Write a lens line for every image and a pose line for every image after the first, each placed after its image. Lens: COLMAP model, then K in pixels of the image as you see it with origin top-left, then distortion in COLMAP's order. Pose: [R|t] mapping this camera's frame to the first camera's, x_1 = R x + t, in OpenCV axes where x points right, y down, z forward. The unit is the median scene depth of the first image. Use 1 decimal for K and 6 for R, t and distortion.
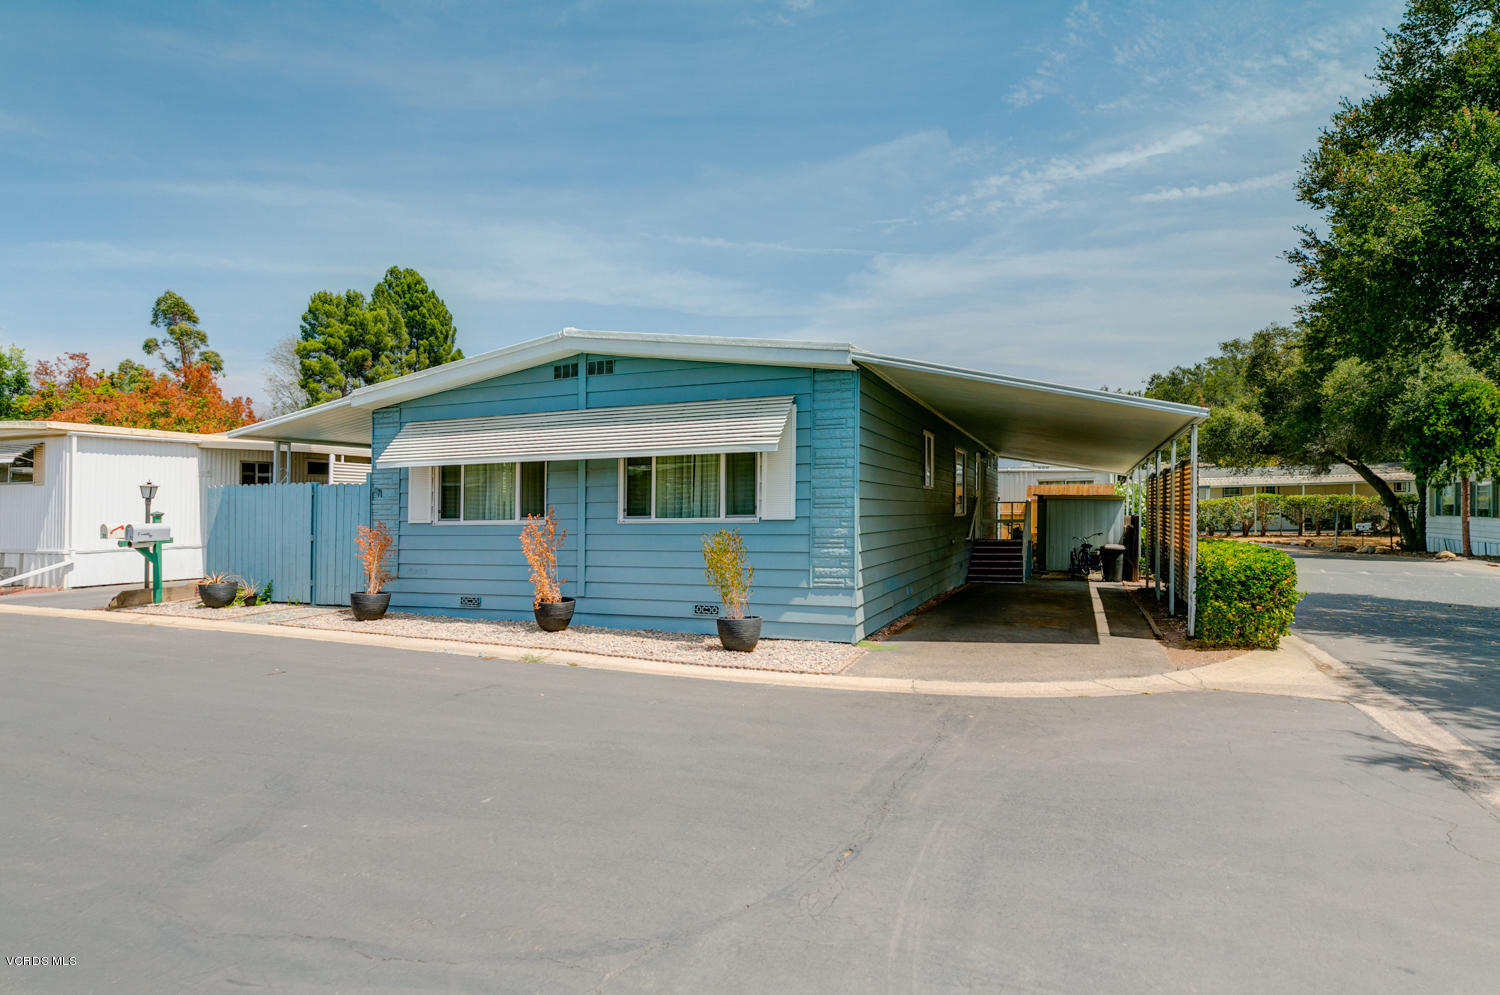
lens RADIAL K [[827.4, 0, 750.0], [0, 827.4, 497.5], [0, 0, 1]] dist [0.015761, -0.001058]
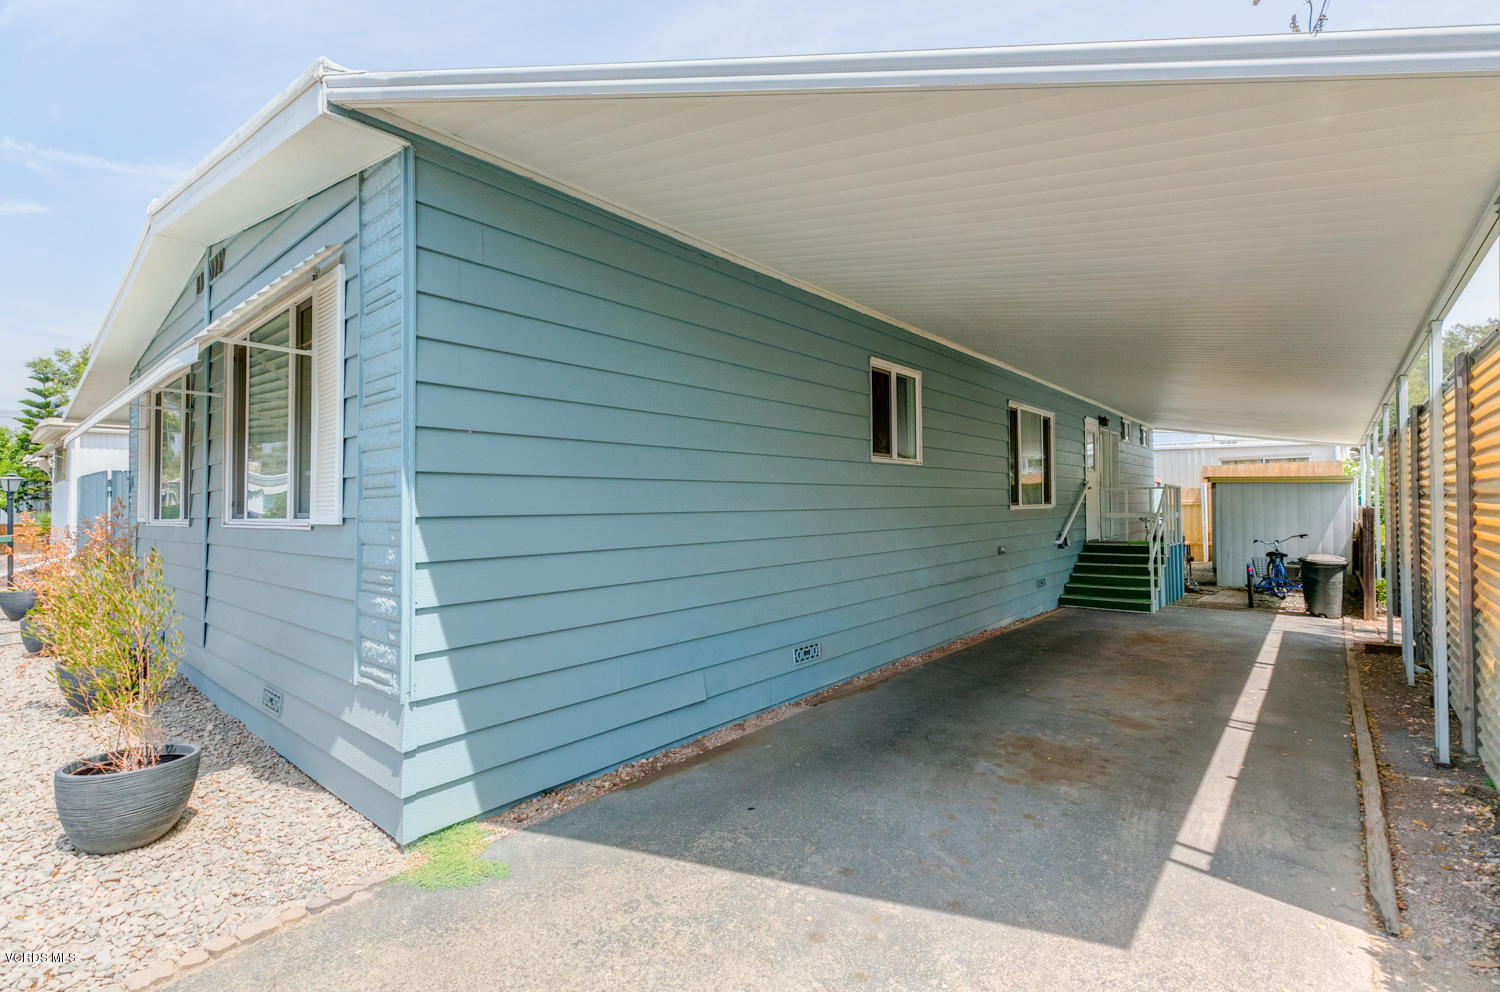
lens RADIAL K [[677.6, 0, 753.3], [0, 677.6, 487.4], [0, 0, 1]] dist [0.001461, 0.000181]
pose [[0.945606, -0.011741, -0.325101, 0.201399], [0.010394, 0.999929, -0.005881, 0.005706], [0.325147, 0.002182, 0.945661, 0.388083]]
